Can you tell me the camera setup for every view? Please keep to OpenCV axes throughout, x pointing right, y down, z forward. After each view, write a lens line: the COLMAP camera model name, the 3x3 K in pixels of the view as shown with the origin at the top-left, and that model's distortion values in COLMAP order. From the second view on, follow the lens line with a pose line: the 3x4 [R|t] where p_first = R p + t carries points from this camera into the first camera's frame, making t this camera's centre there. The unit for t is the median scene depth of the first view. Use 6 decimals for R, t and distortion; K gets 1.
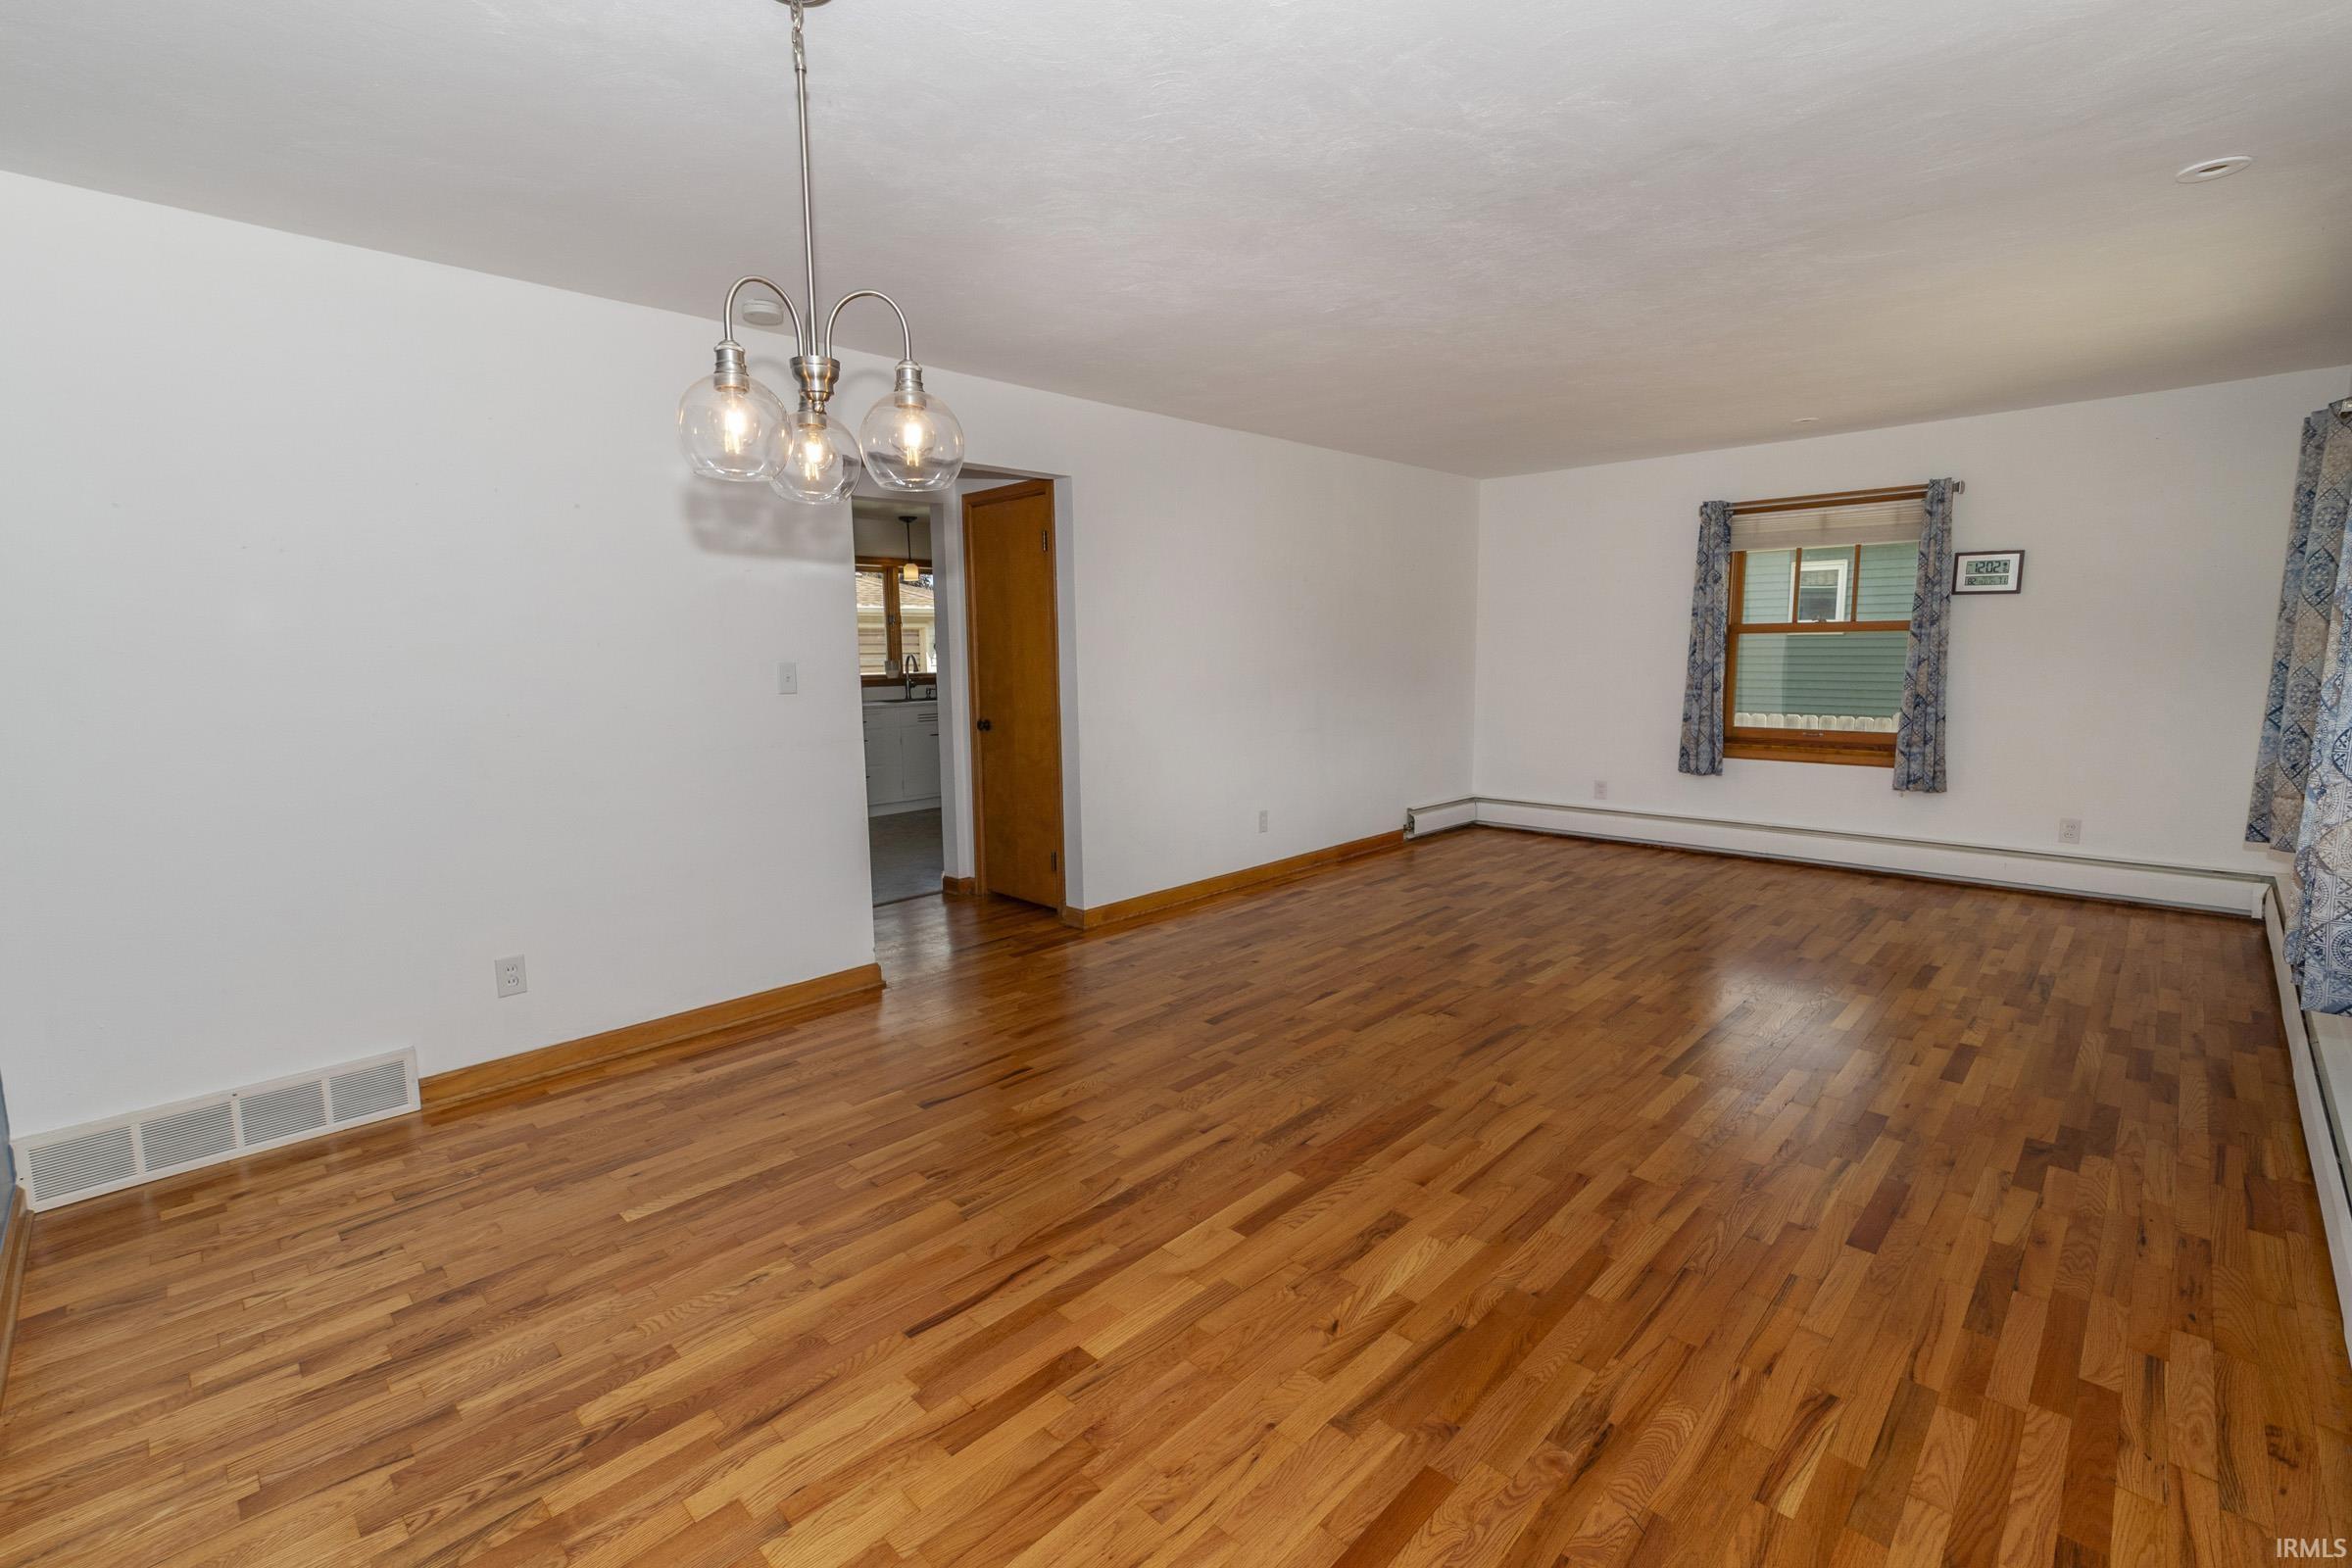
lens RADIAL K [[1037.5, 0, 1173.2], [0, 1037.5, 784.3], [0, 0, 1]] dist [-0.010562, 0.000053]
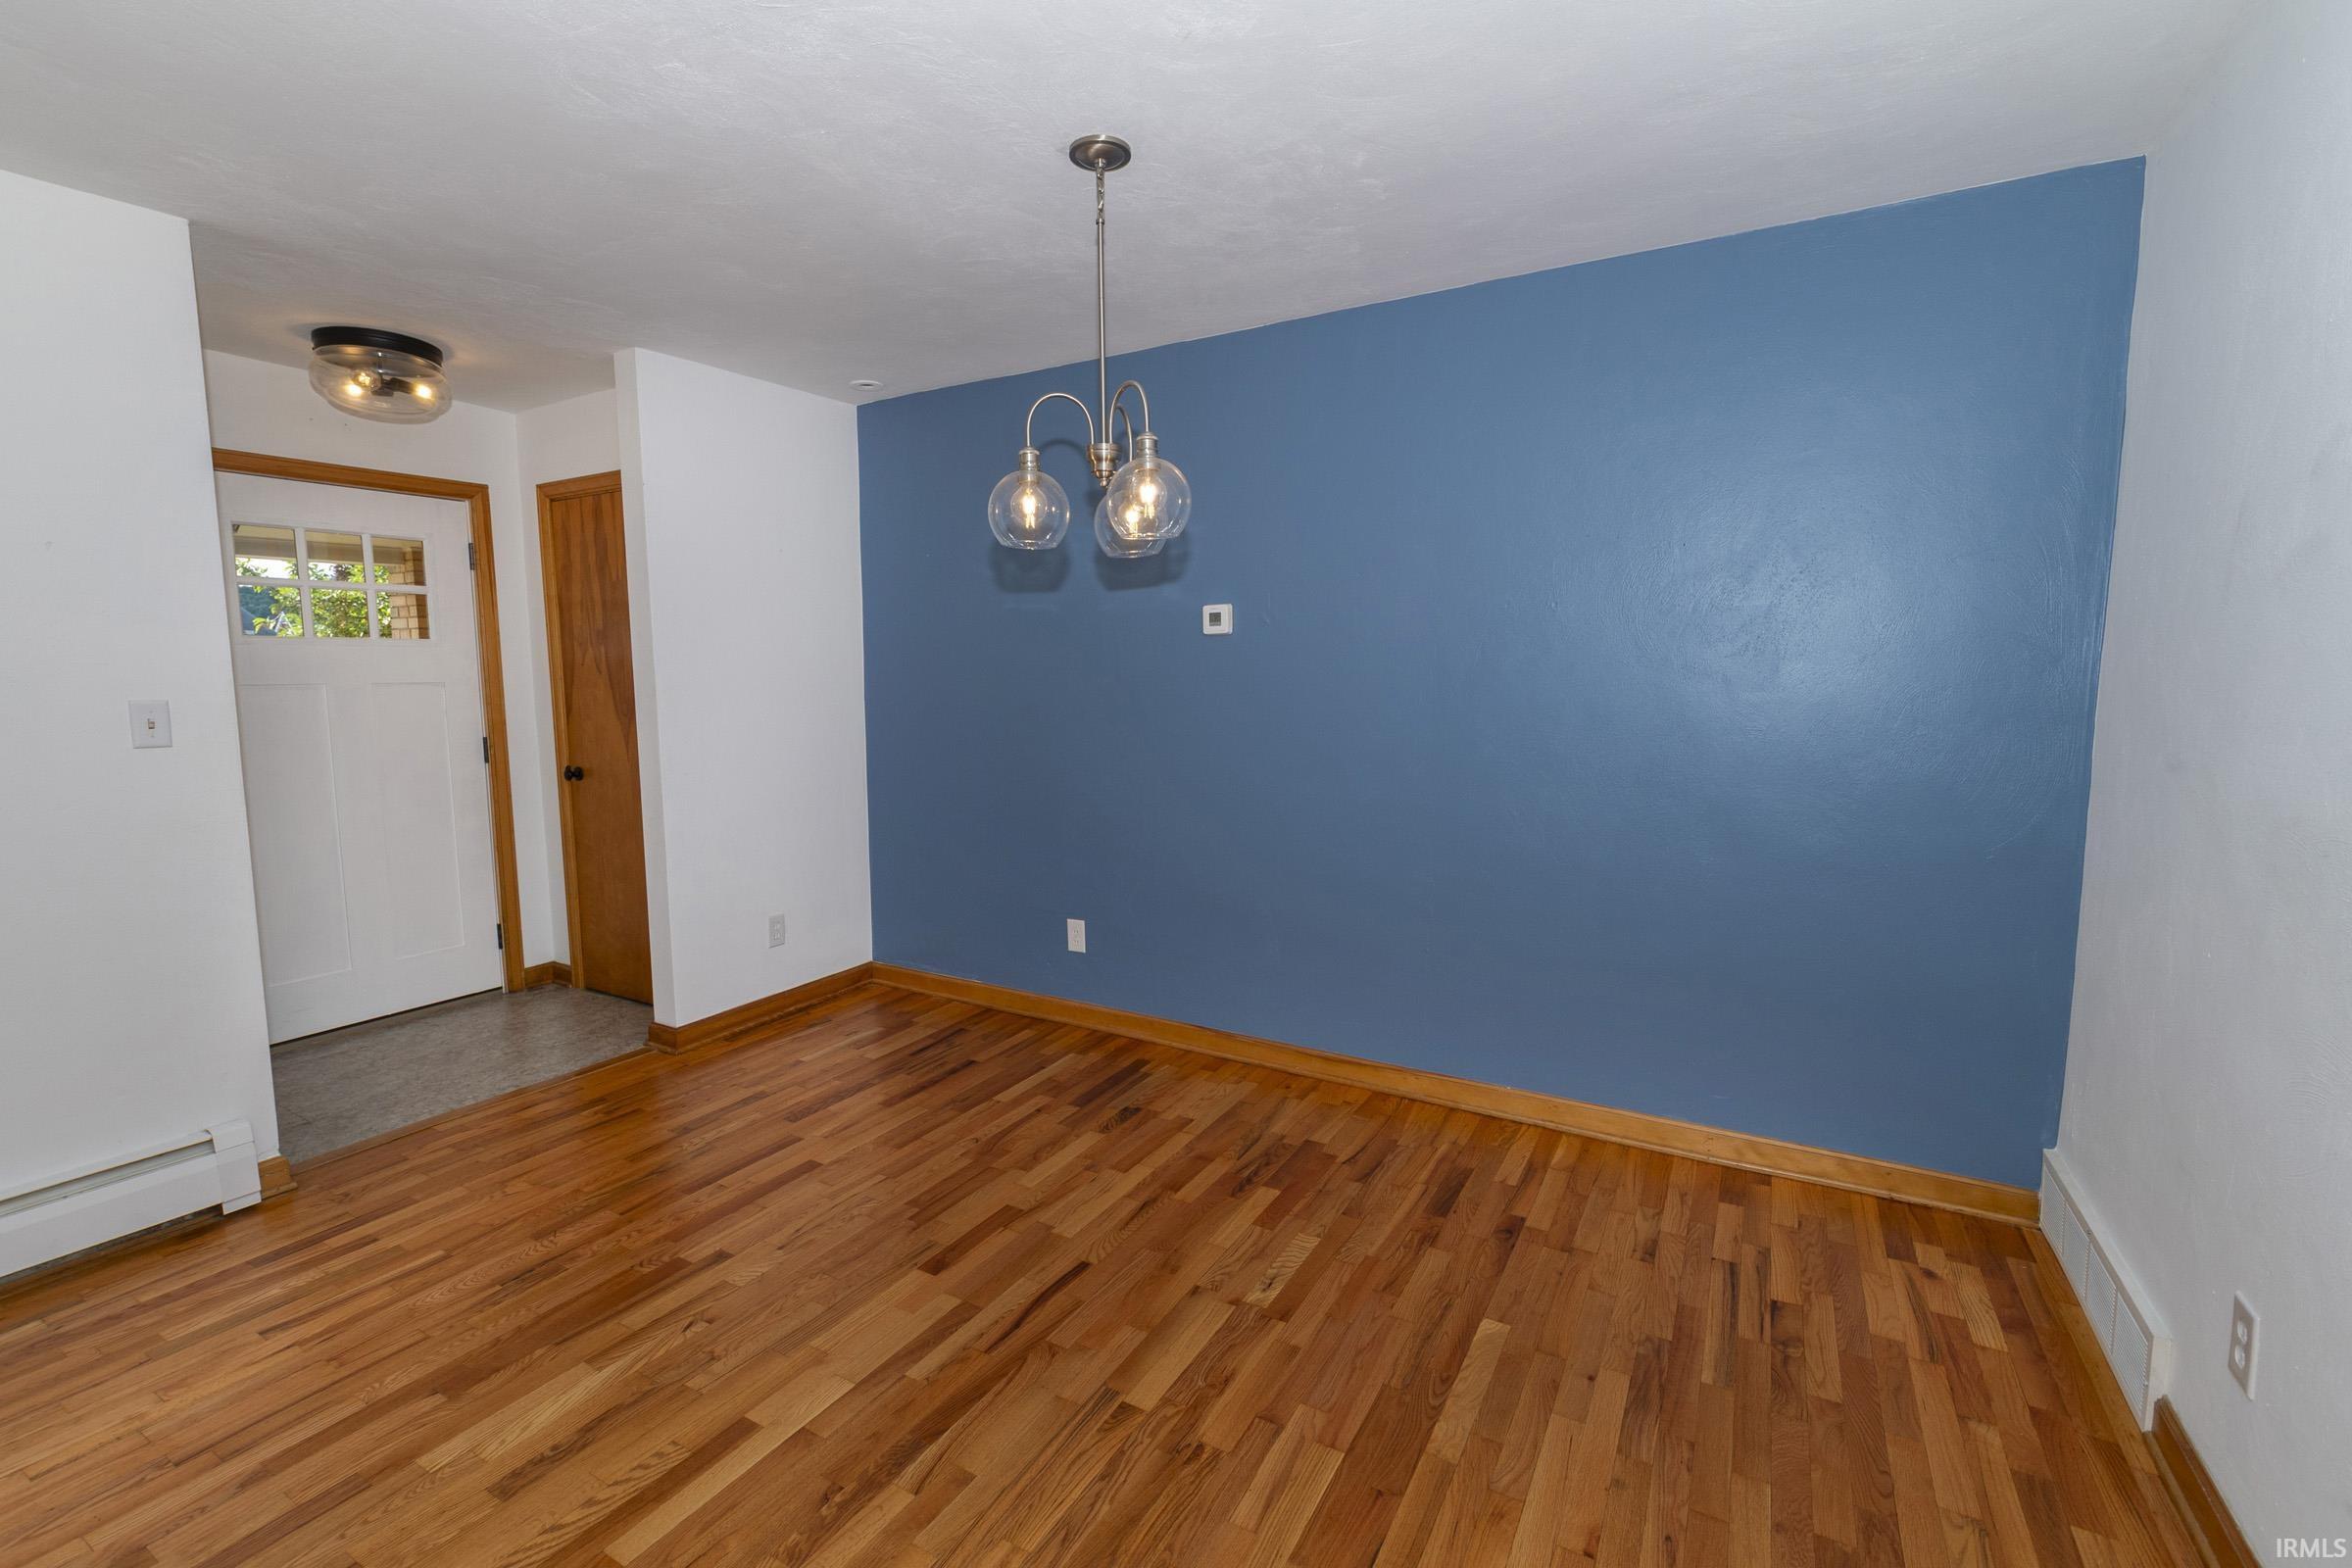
lens RADIAL K [[1037.5, 0, 1174.9], [0, 1037.5, 781.7], [0, 0, 1]] dist [-0.010562, 0.000053]
pose [[-0.969379, 0.041318, -0.242070, -0.087763], [-0.016993, 0.972095, 0.233971, -0.255247], [0.244982, 0.230920, -0.941626, 1.885167]]
